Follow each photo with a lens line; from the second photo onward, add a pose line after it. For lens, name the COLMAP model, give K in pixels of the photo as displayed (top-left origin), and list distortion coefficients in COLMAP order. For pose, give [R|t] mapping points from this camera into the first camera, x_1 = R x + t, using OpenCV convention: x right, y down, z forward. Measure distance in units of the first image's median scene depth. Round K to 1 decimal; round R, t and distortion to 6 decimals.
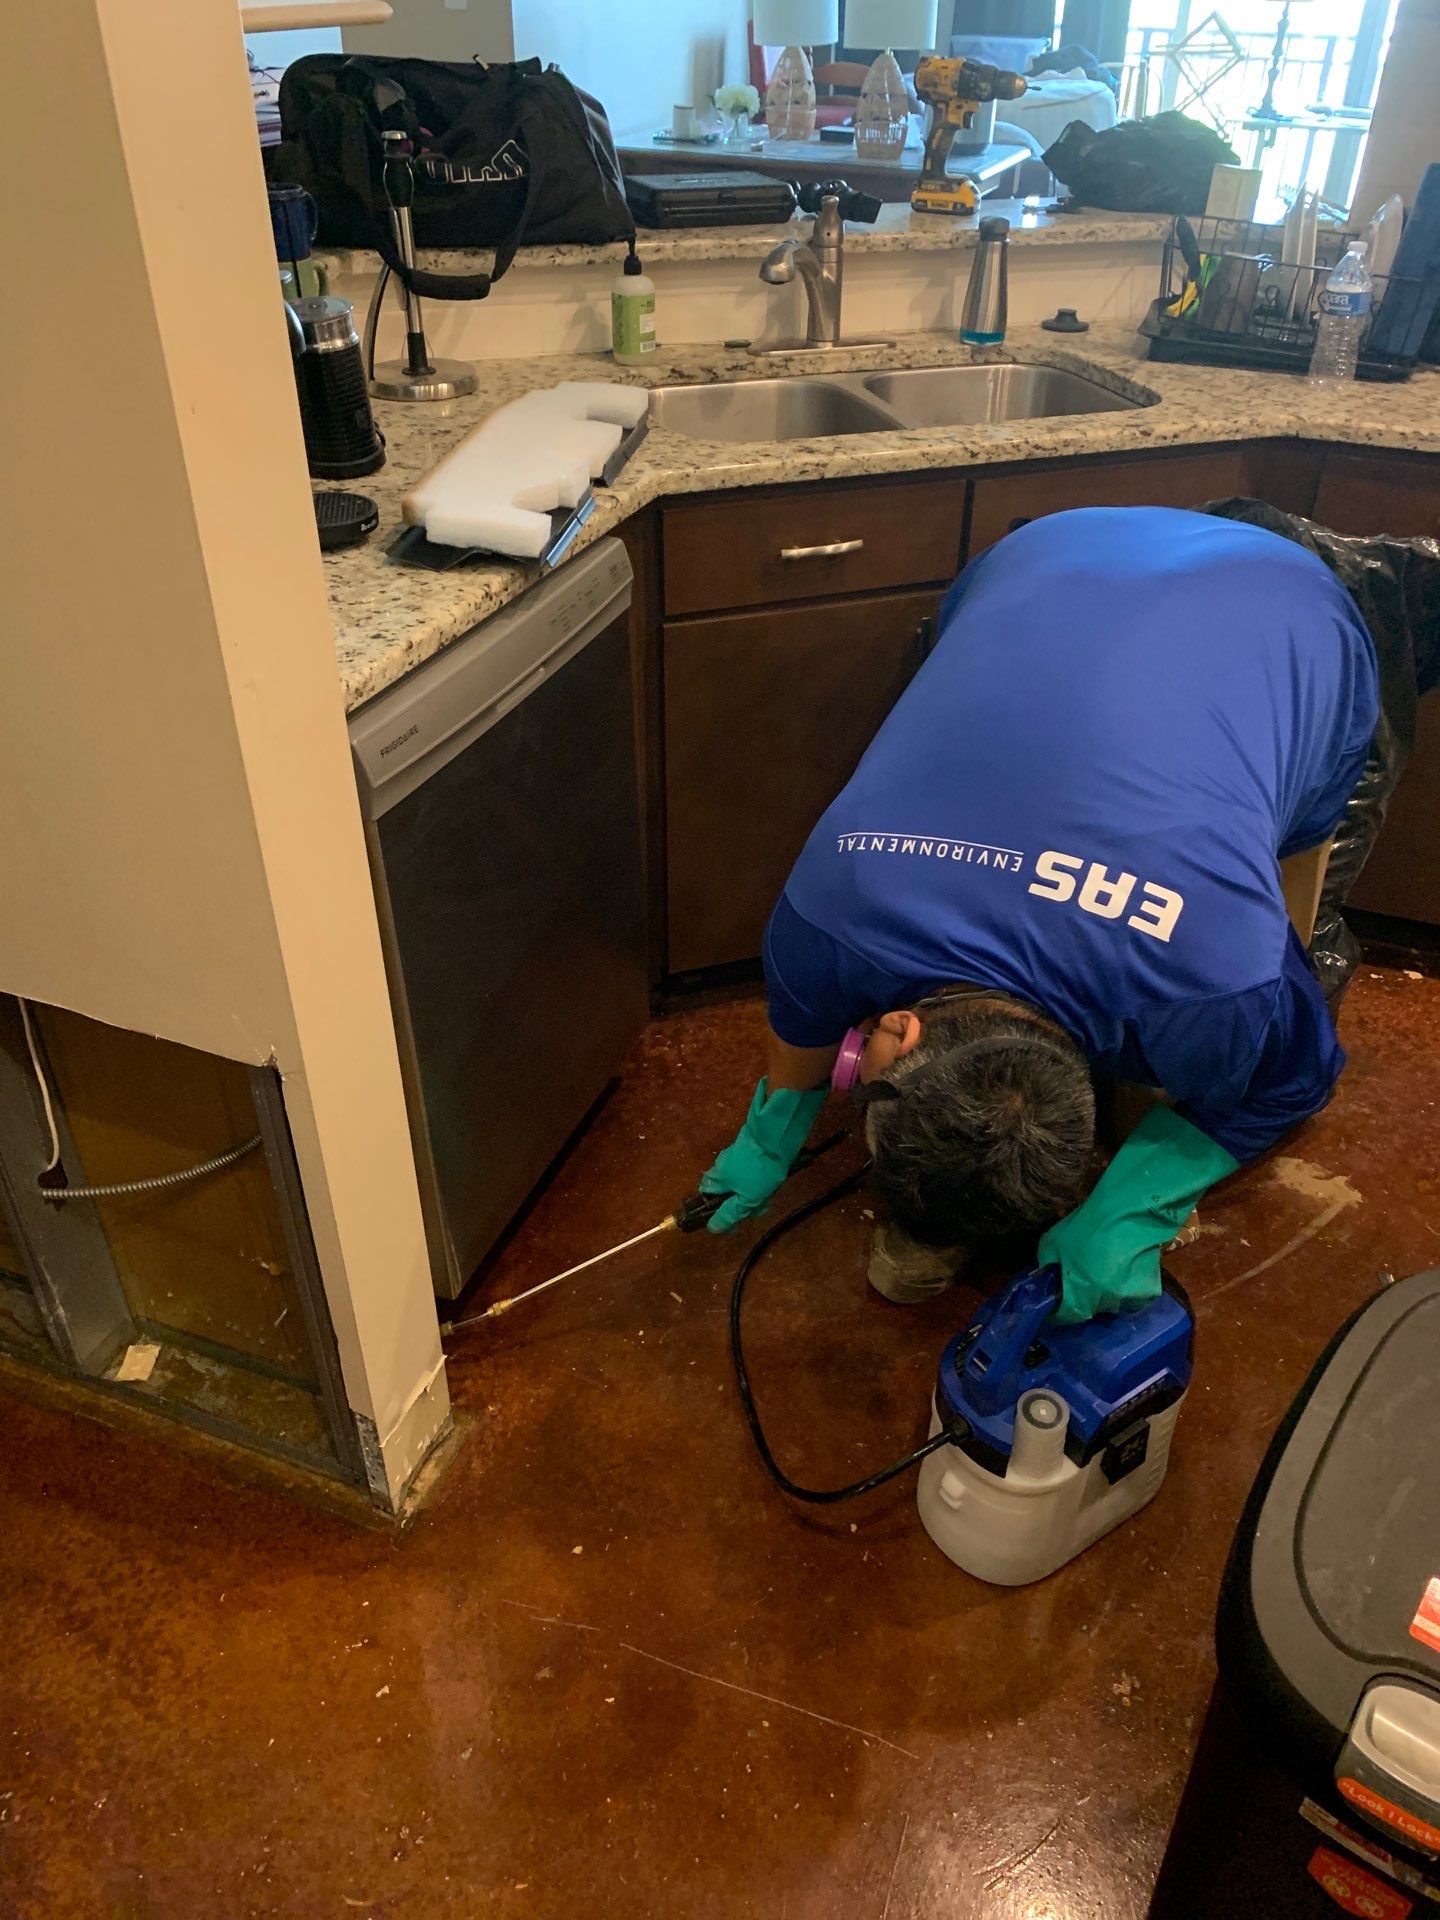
lens RADIAL K [[1455.3, 0, 720.0], [0, 1455.3, 960.0], [0, 0, 1]] dist [0.004993, 0.002365]
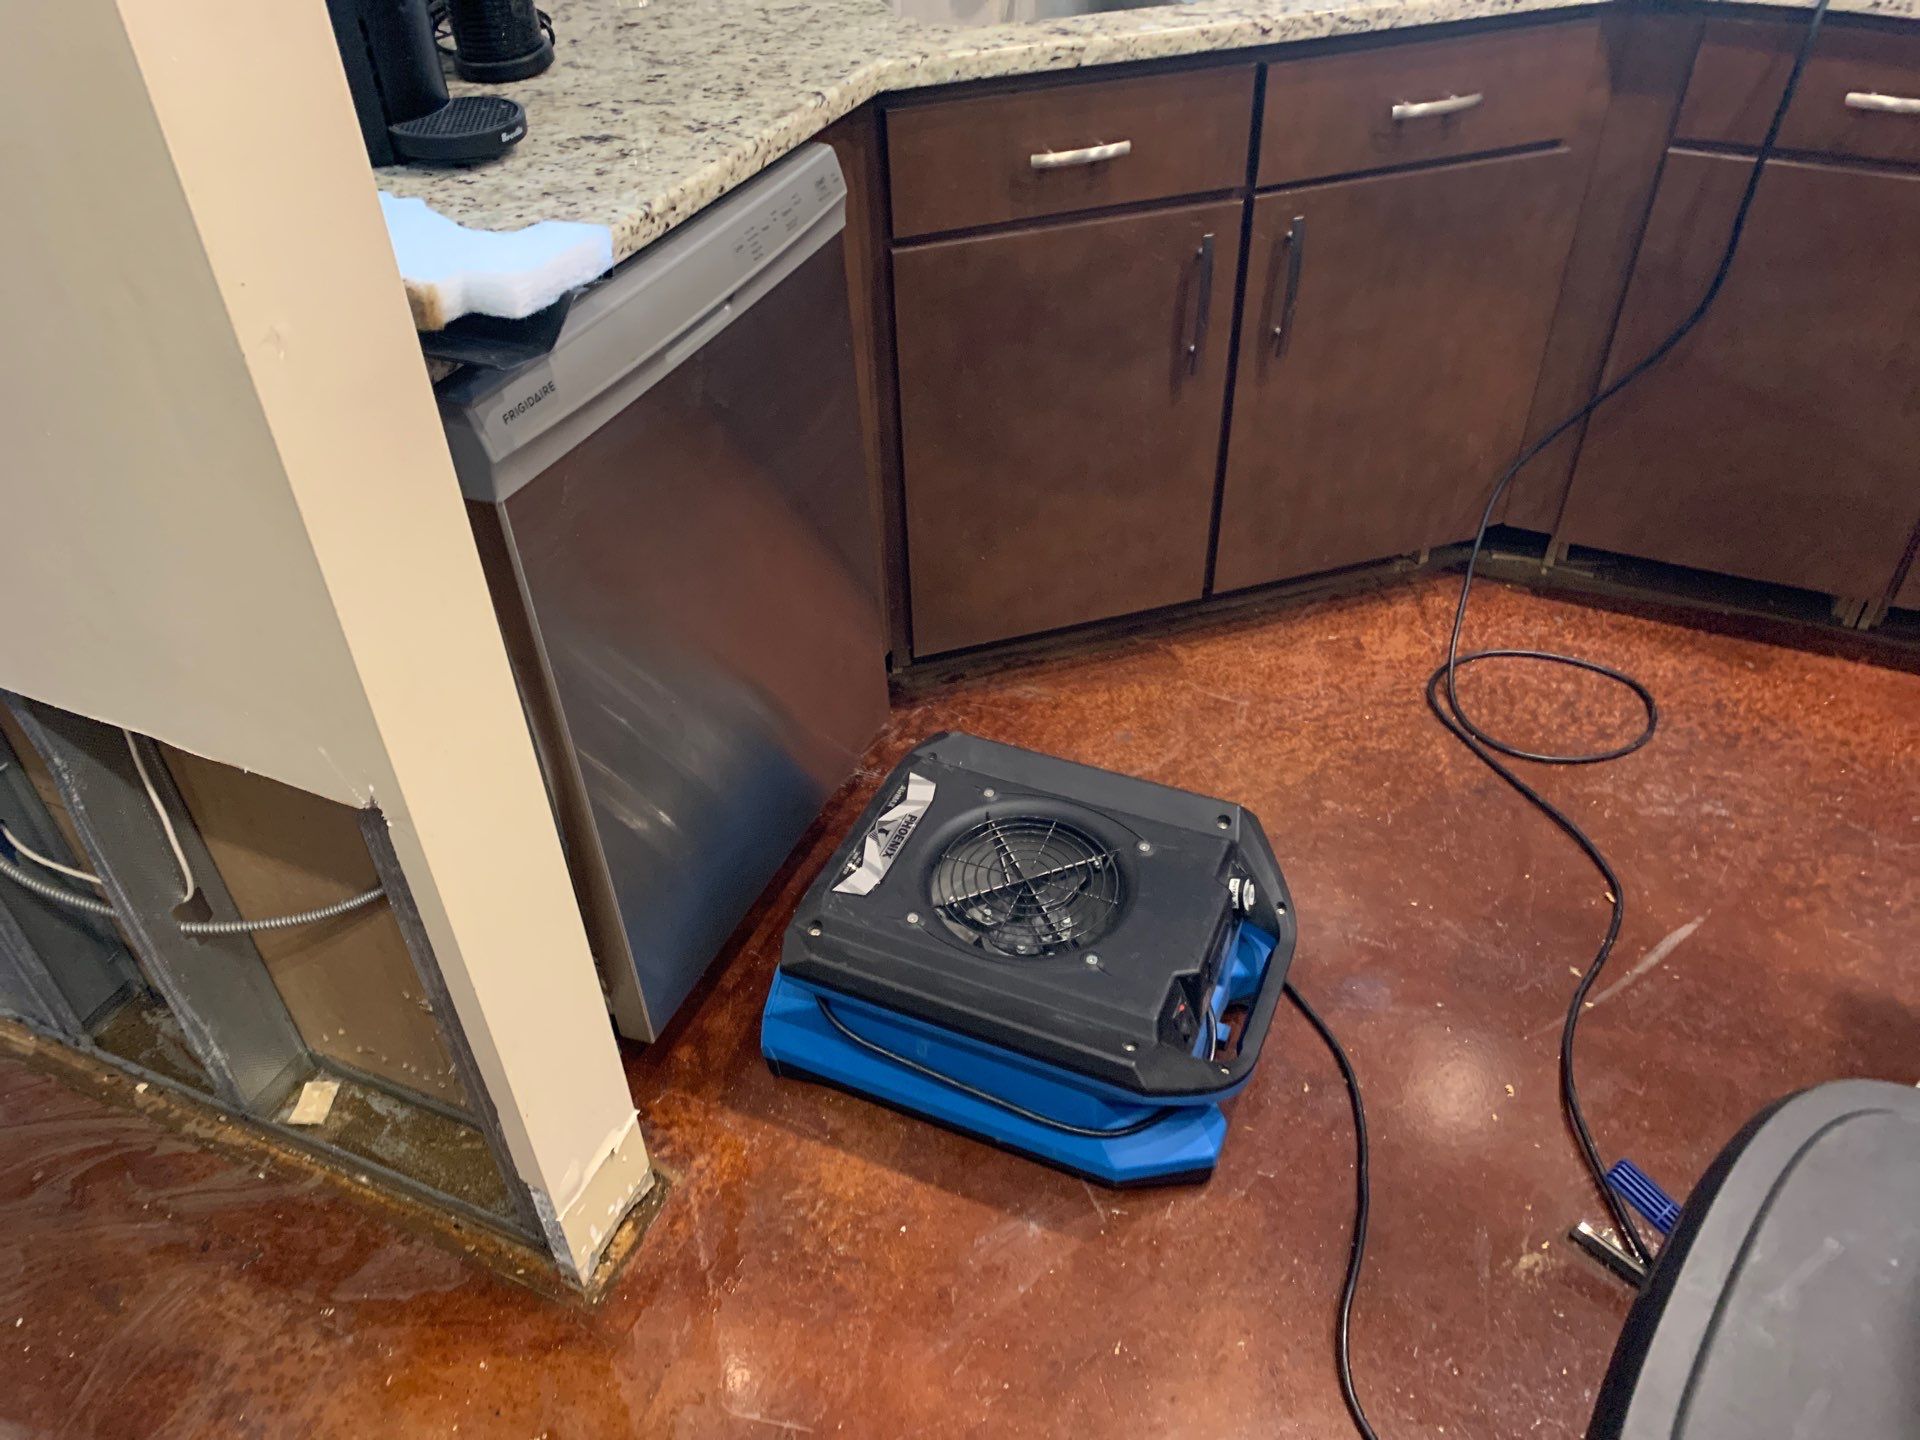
lens RADIAL K [[1449.4, 0, 937.4], [0, 1449.4, 720.4], [0, 0, 1]] dist [-0.075110, 0.153858]
pose [[0.997817, -0.003471, -0.065952, 0.045448], [0.009006, 0.996440, 0.083820, -0.030433], [0.065426, -0.084231, 0.994296, 0.159811]]
